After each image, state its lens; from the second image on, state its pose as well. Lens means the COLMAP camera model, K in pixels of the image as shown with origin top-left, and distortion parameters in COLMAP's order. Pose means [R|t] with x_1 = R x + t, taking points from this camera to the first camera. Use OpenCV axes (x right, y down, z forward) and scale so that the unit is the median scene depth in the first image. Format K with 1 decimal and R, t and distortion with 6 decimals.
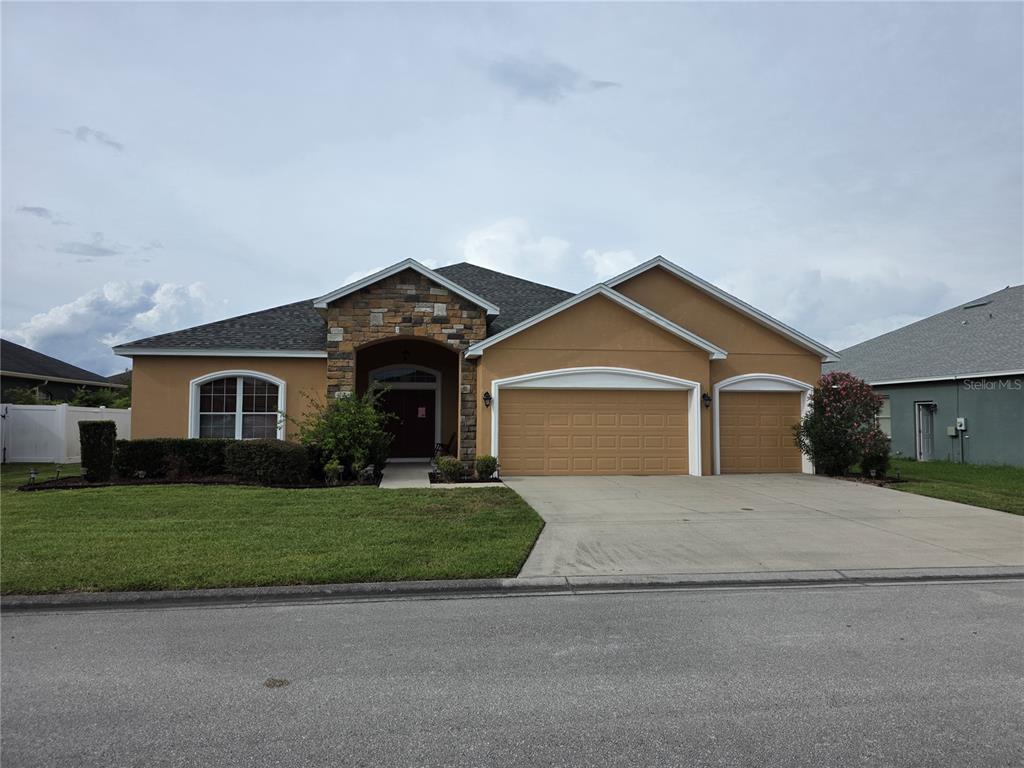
lens RADIAL K [[698.9, 0, 505.8], [0, 698.9, 392.2], [0, 0, 1]] dist [0.043694, -0.002751]
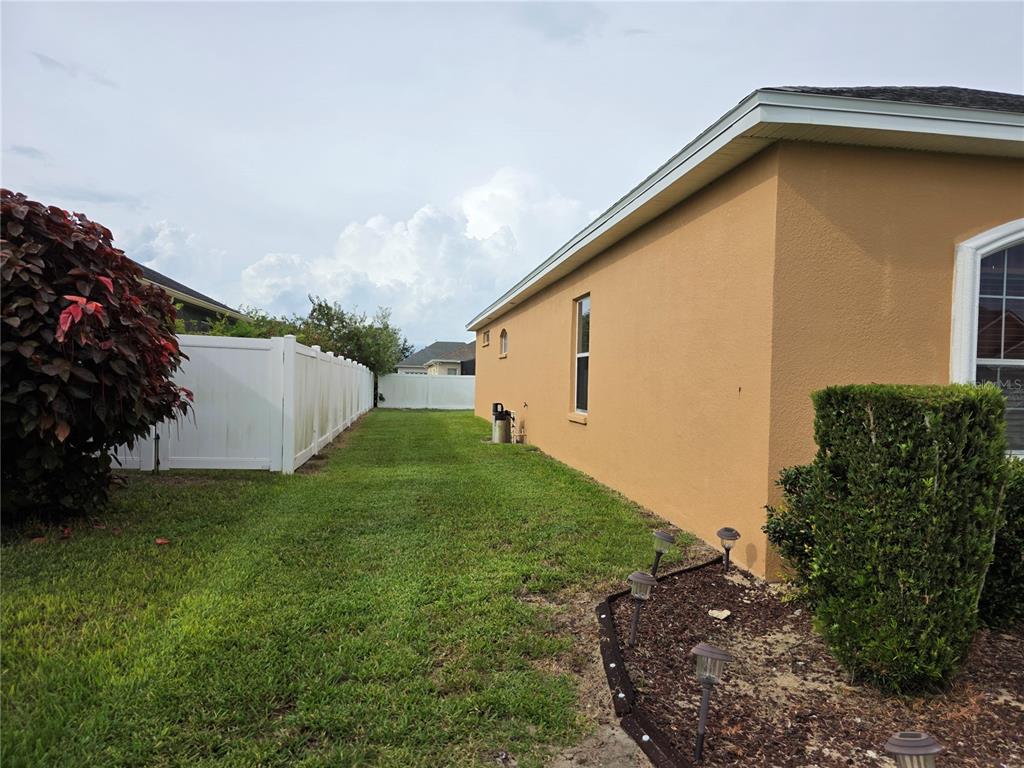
lens RADIAL K [[698.9, 0, 516.1], [0, 698.9, 378.9], [0, 0, 1]] dist [0.043694, -0.002751]
pose [[0.999786, 0.013631, 0.015577, -0.616223], [-0.014246, 0.999096, 0.040054, 0.028084], [-0.015017, -0.040267, 0.999076, 0.709038]]
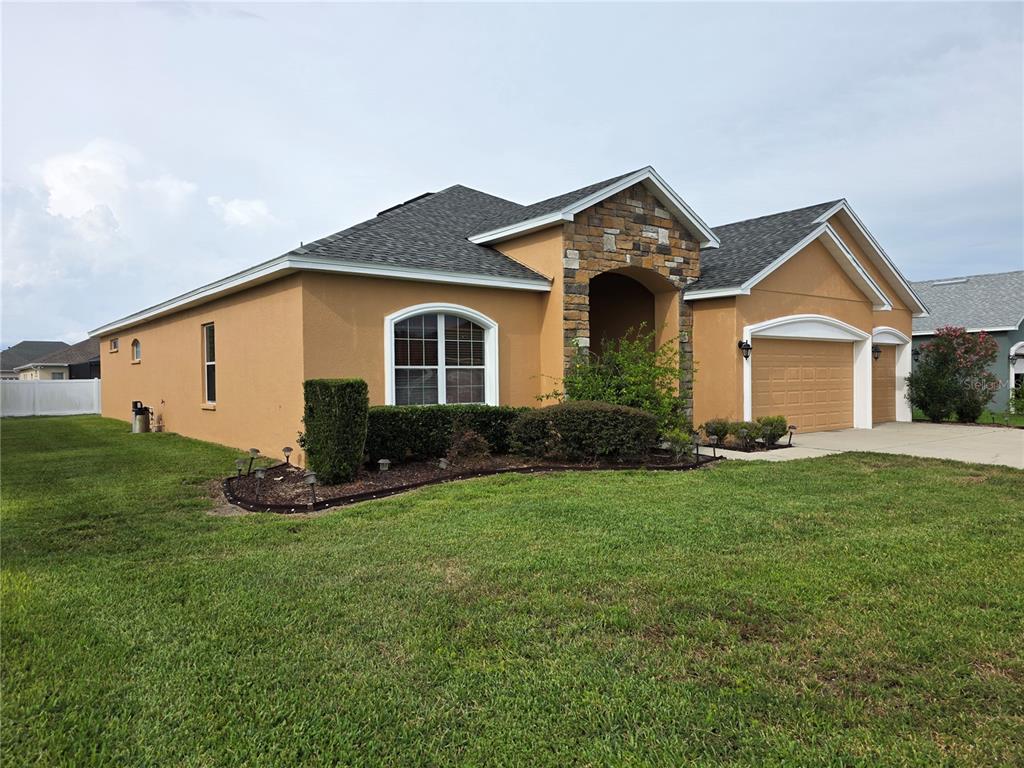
lens RADIAL K [[698.9, 0, 497.1], [0, 698.9, 400.9], [0, 0, 1]] dist [0.043694, -0.002751]
pose [[0.878808, -0.027000, 0.476412, -0.653933], [-0.006256, 0.997660, 0.068082, 0.016010], [-0.477135, -0.062812, 0.876582, 0.378128]]
